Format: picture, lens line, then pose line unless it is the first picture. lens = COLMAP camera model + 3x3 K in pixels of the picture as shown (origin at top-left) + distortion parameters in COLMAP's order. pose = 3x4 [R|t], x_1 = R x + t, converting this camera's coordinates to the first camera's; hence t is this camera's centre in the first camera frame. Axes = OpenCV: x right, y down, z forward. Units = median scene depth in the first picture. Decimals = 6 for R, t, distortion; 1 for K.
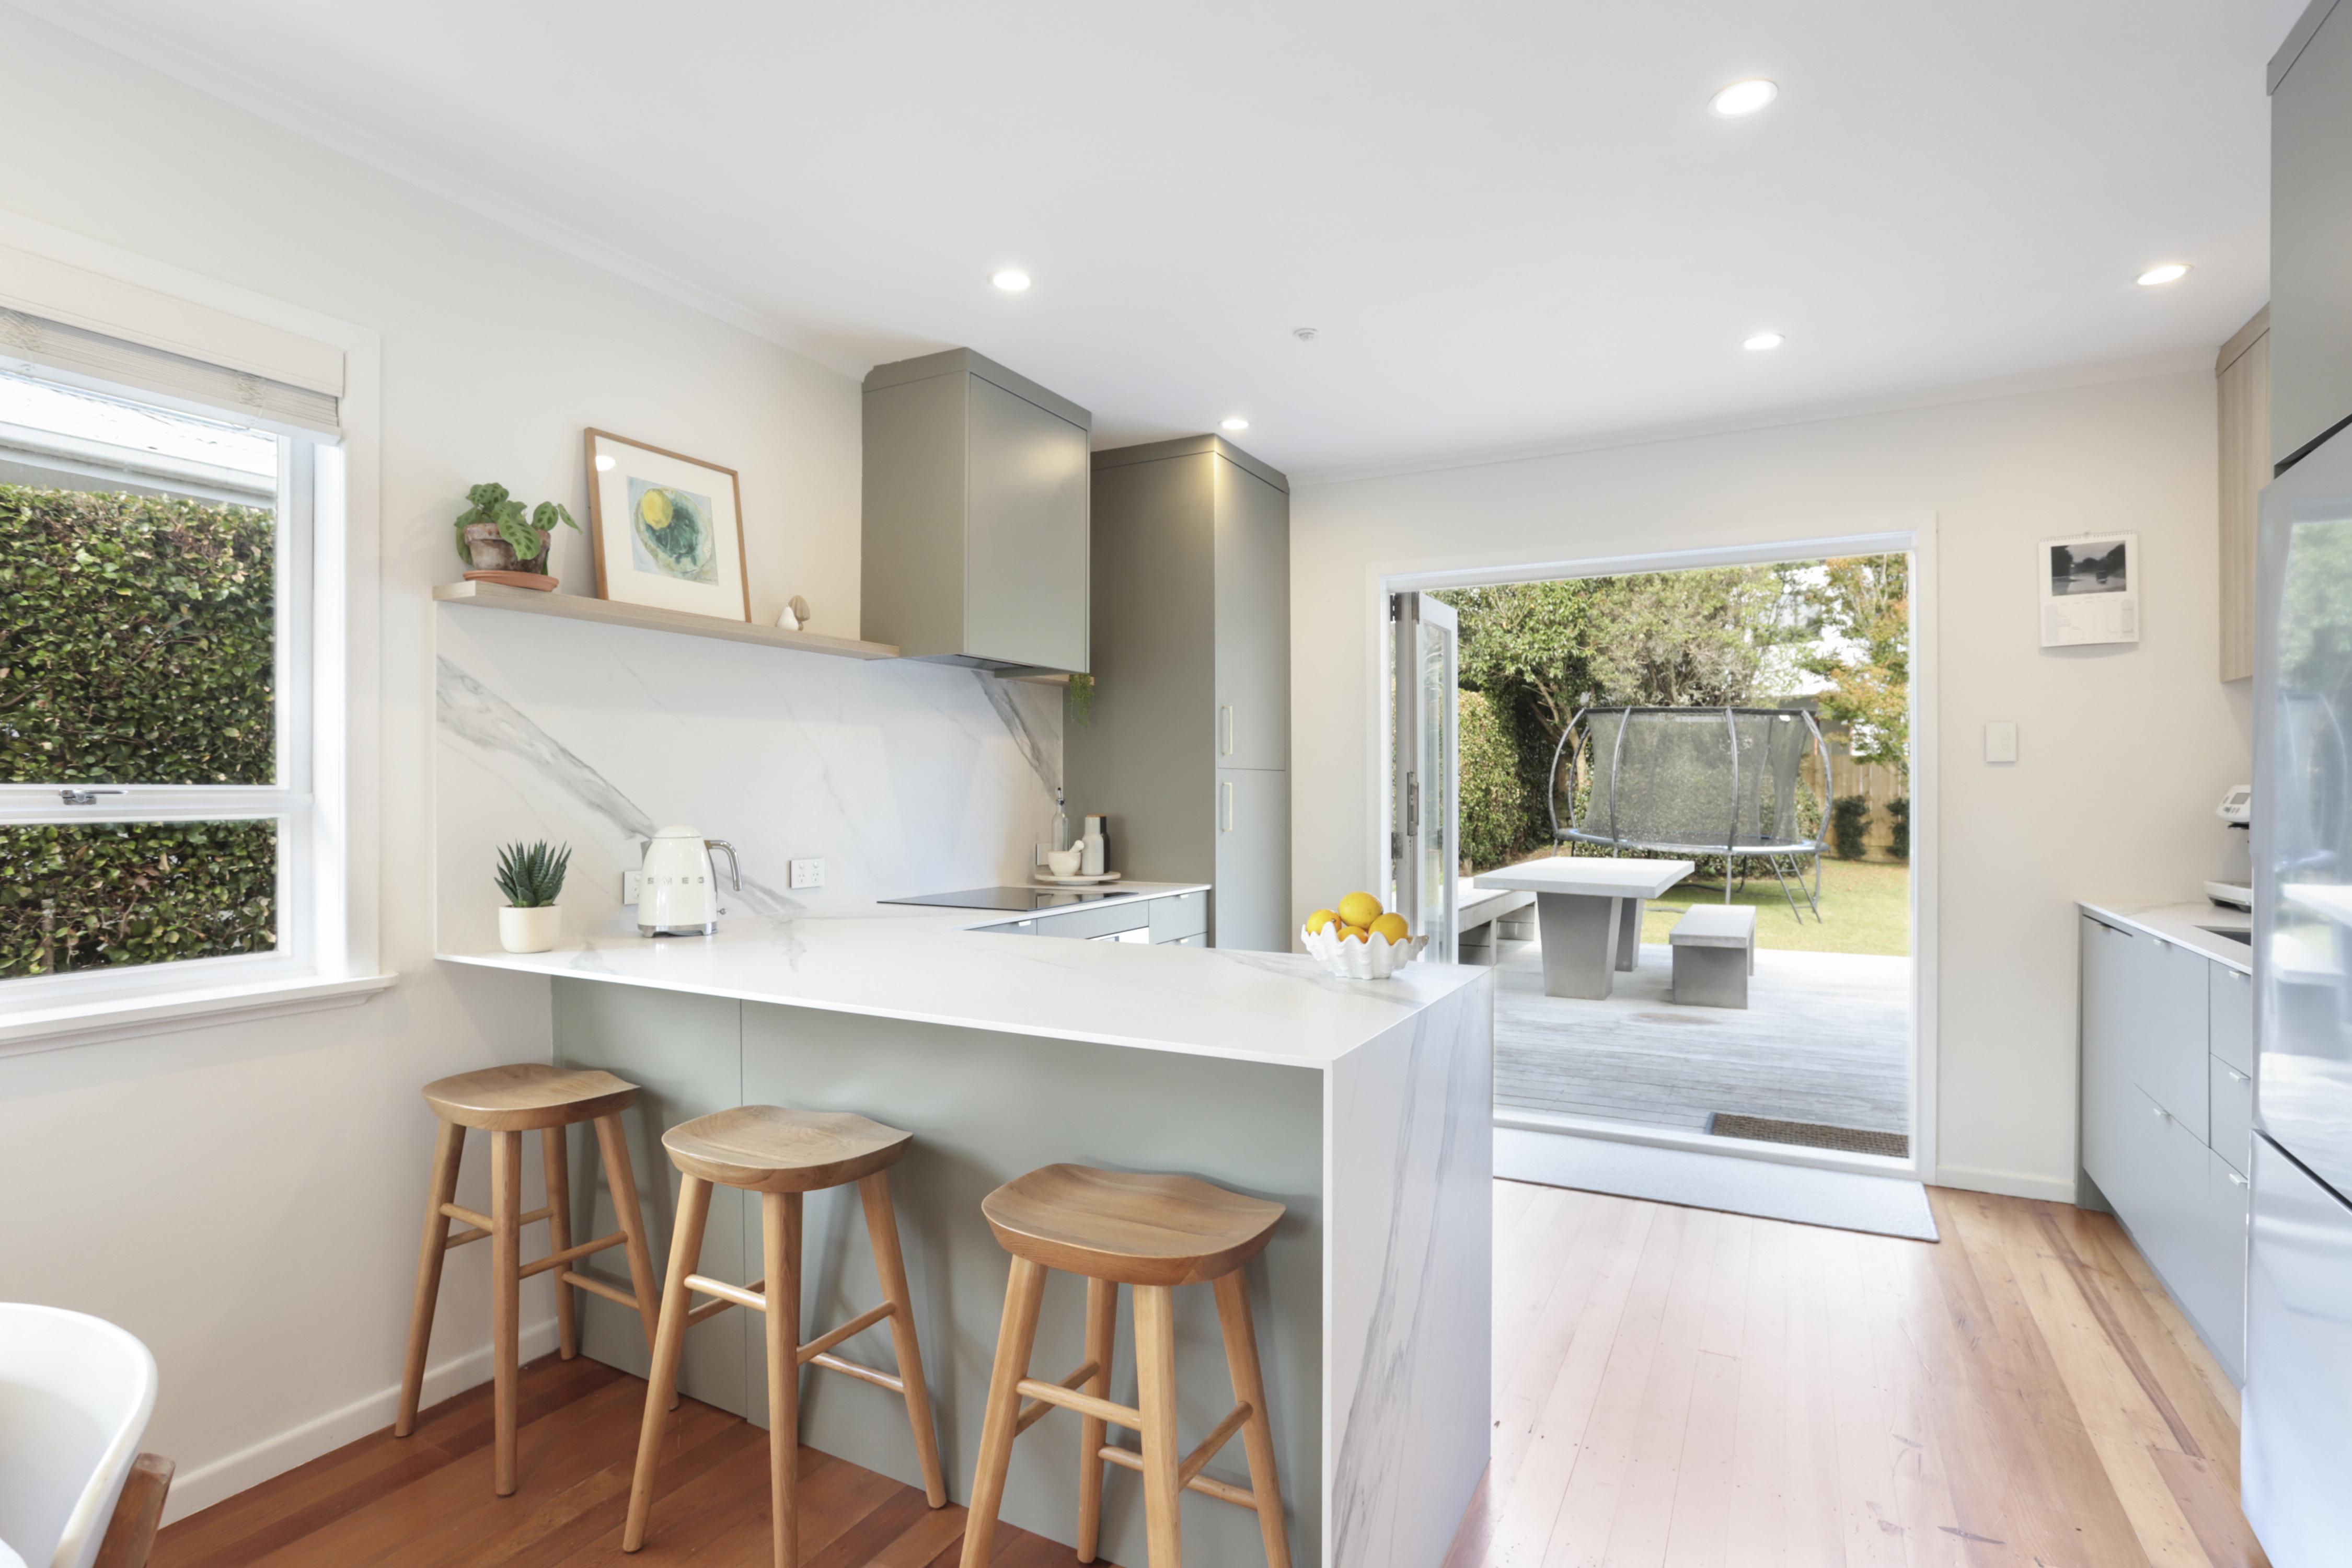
lens RADIAL K [[1136.2, 0, 1163.8], [0, 1136.2, 791.6], [0, 0, 1]] dist [-0.062435, 0.039611]
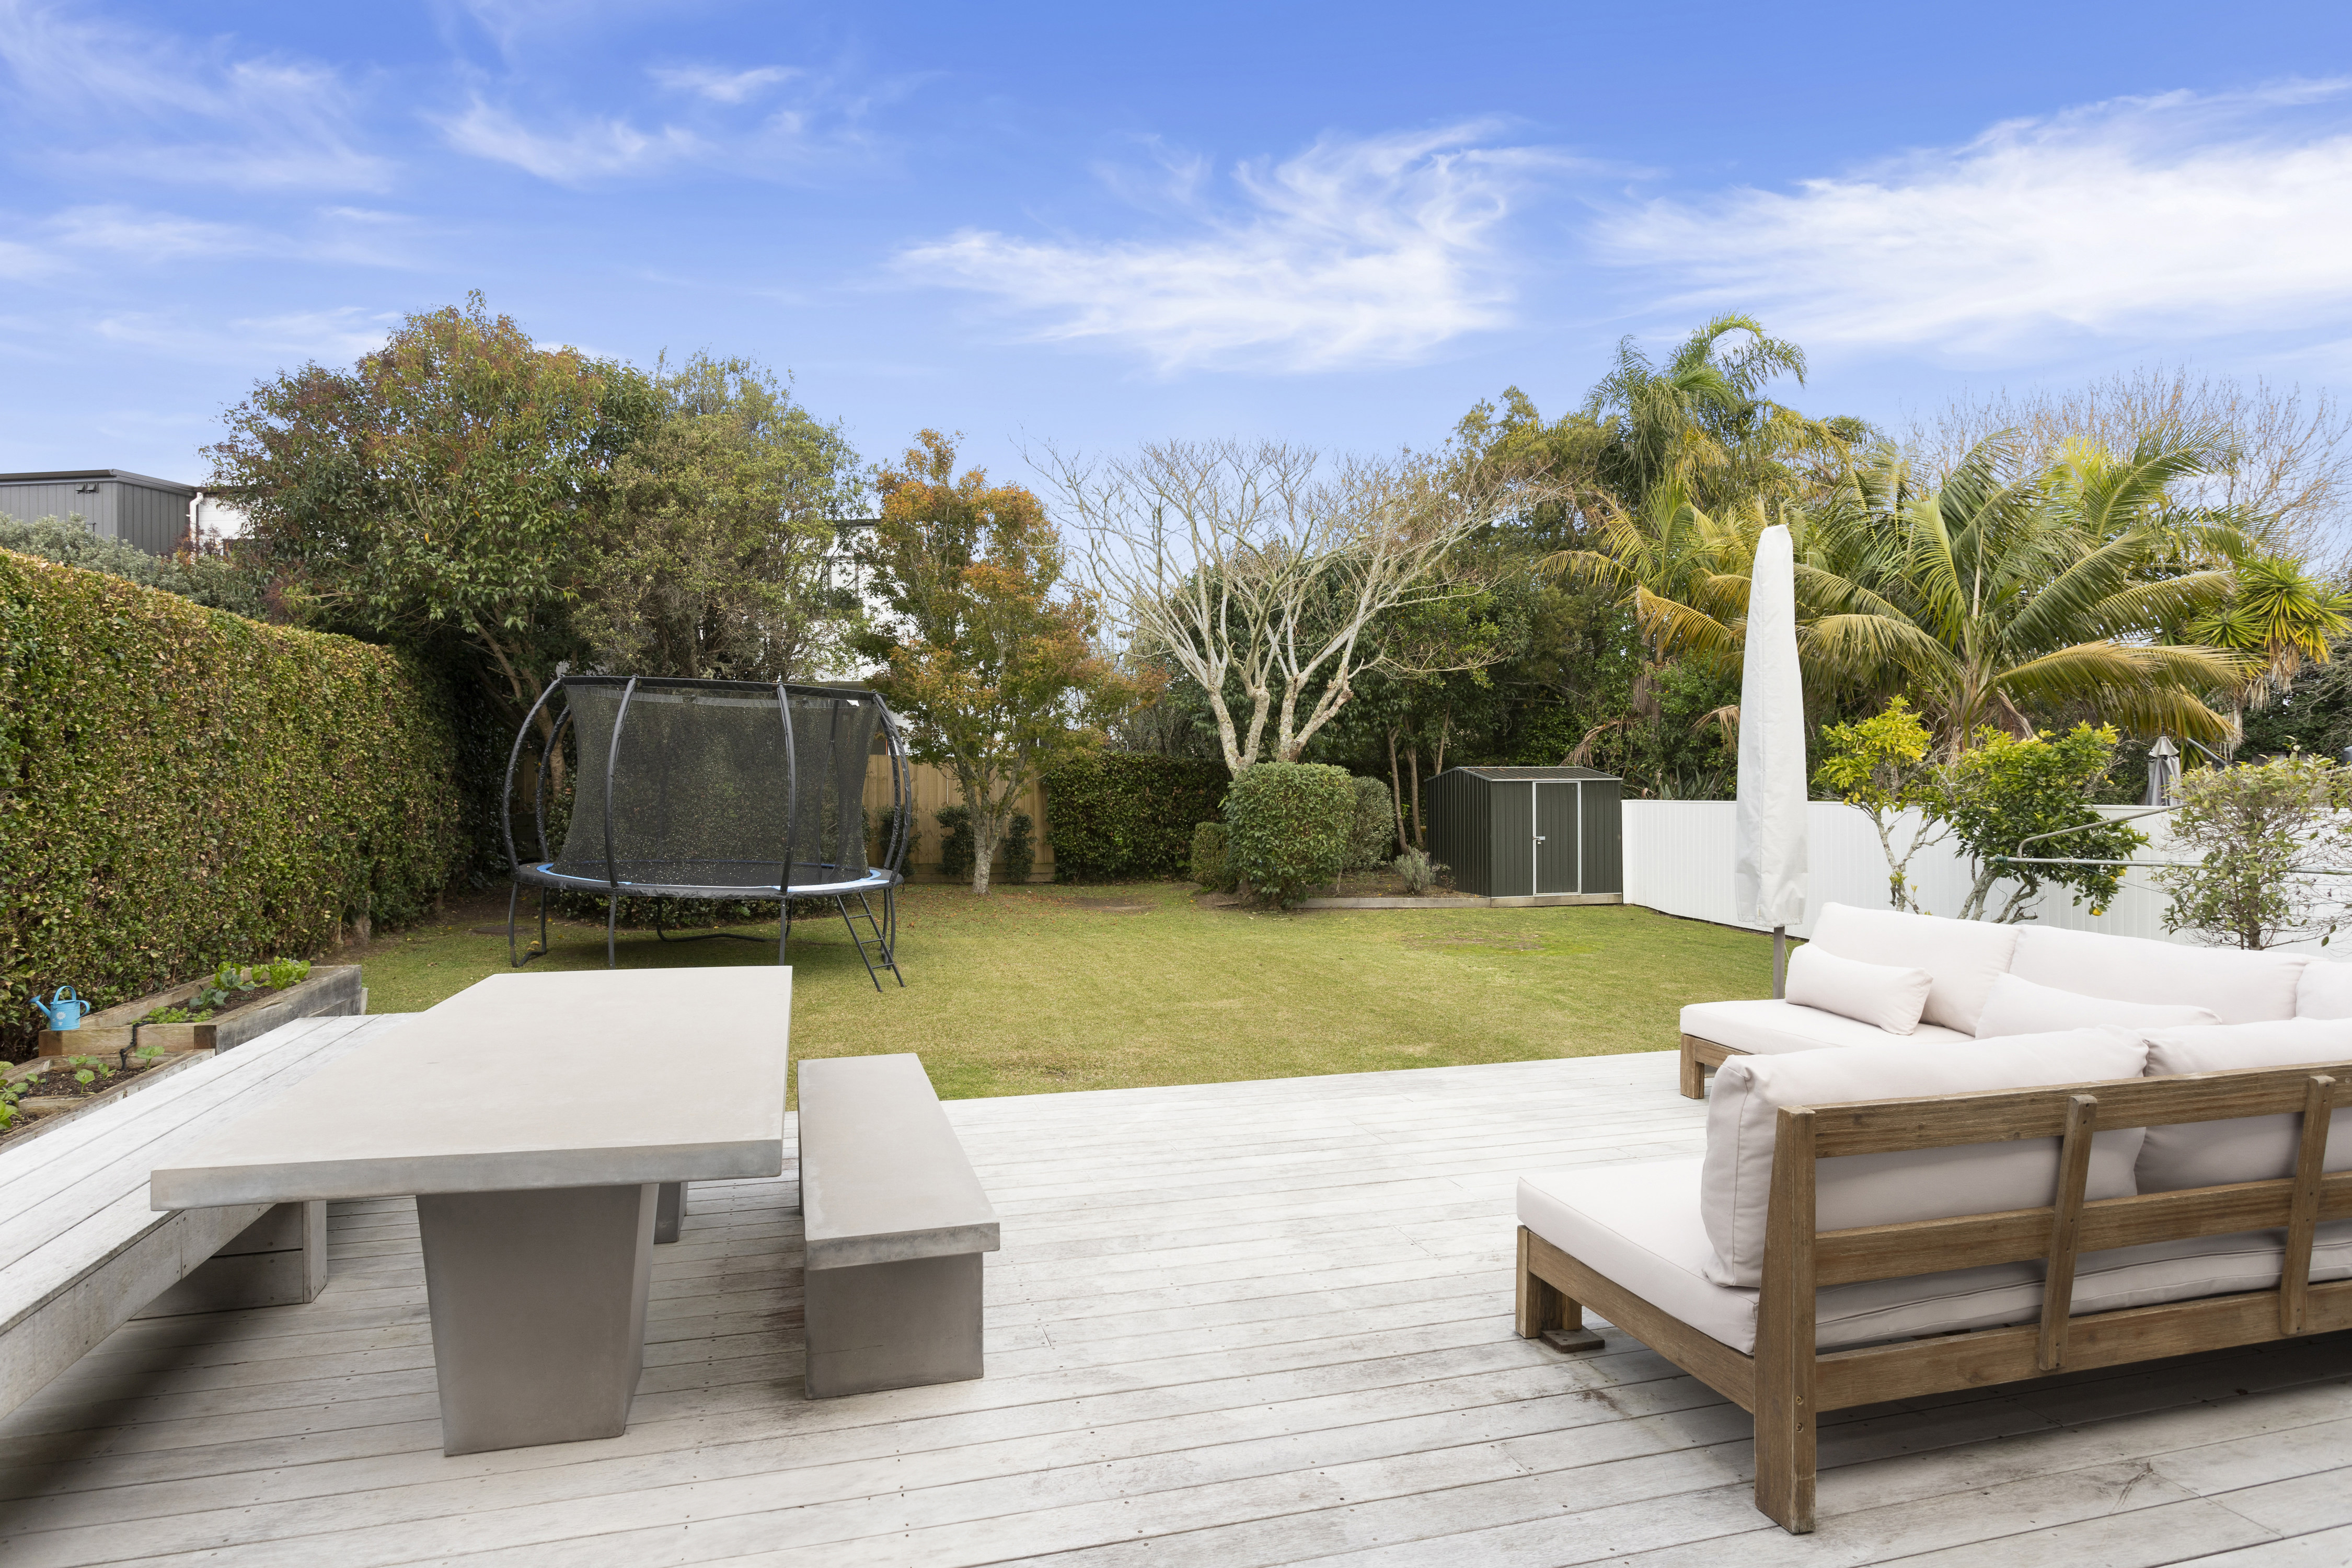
lens RADIAL K [[1340.4, 0, 1176.0], [0, 1340.4, 784.0], [0, 0, 1]] dist [-0.000069, -0.000030]
pose [[0.704863, 0.001615, 0.709341, 0.085780], [0.004433, 0.999968, -0.006681, -0.006875], [-0.709329, 0.007854, 0.704833, 0.235447]]
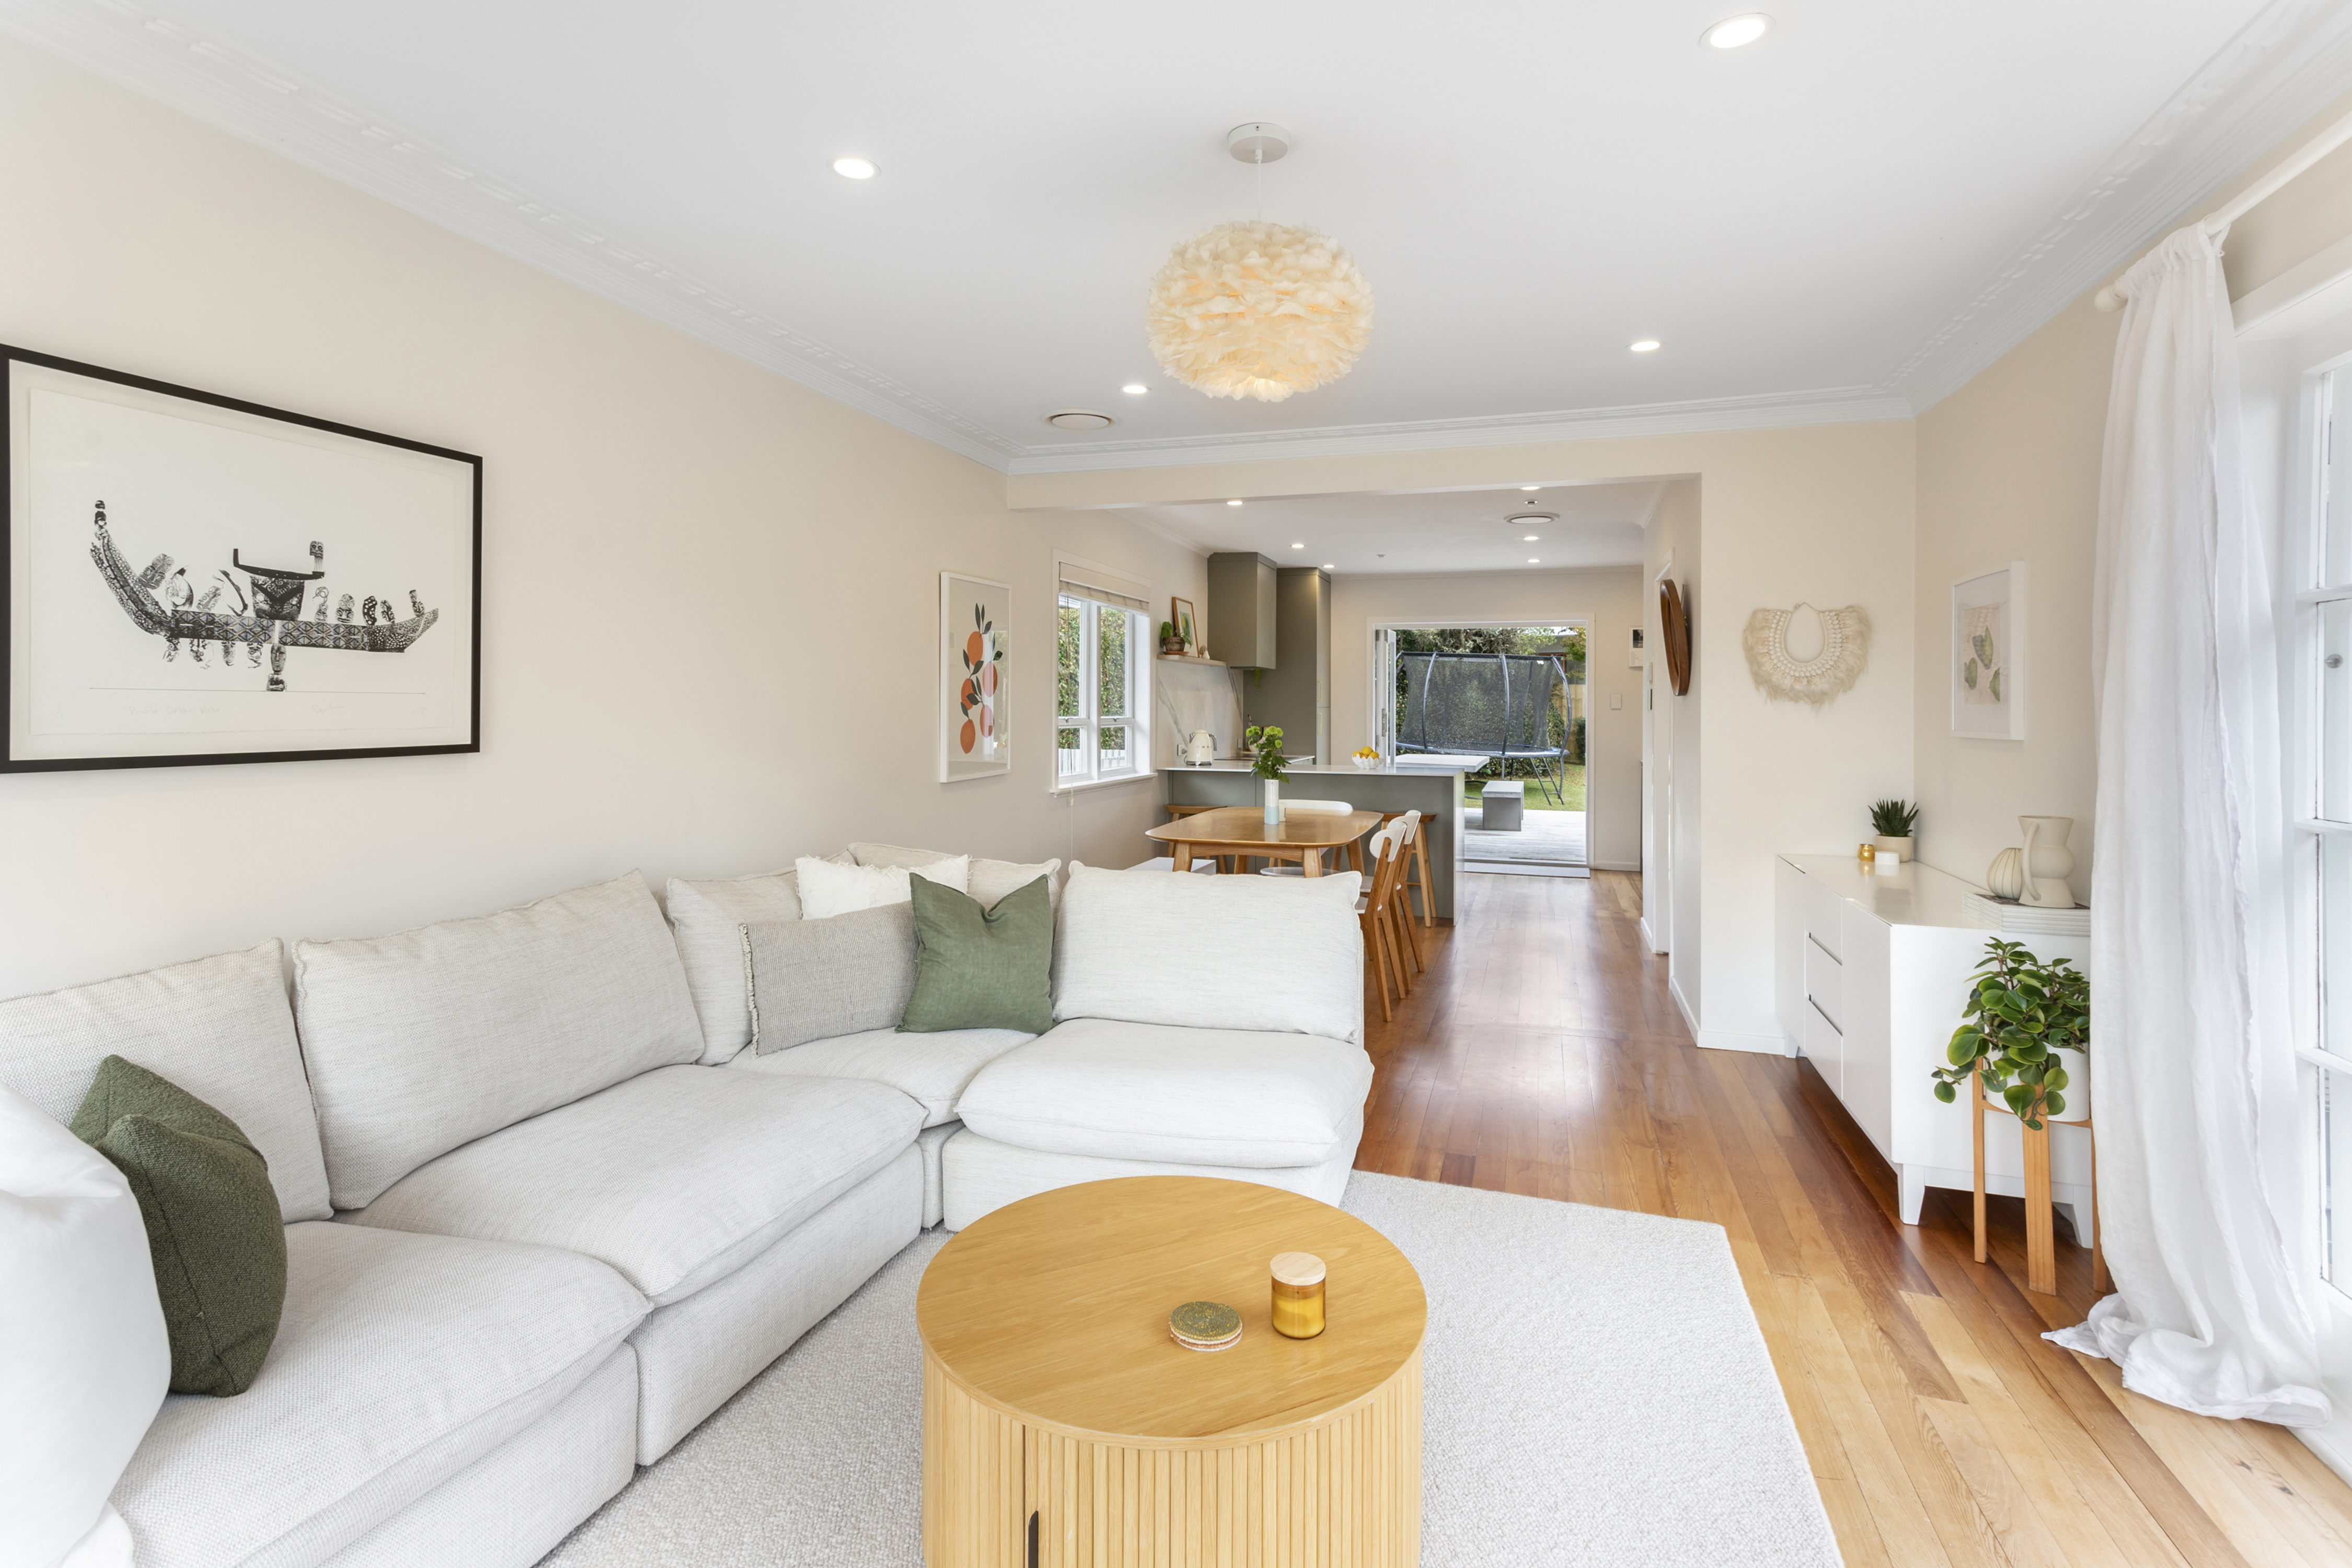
lens RADIAL K [[1122.7, 0, 1171.0], [0, 1122.7, 703.2], [0, 0, 1]] dist [0.000303, -0.000004]
pose [[0.982360, 0.004028, 0.186958, -0.165125], [-0.002934, 0.999977, -0.006126, -0.003038], [-0.186978, 0.005469, 0.982349, -0.300826]]
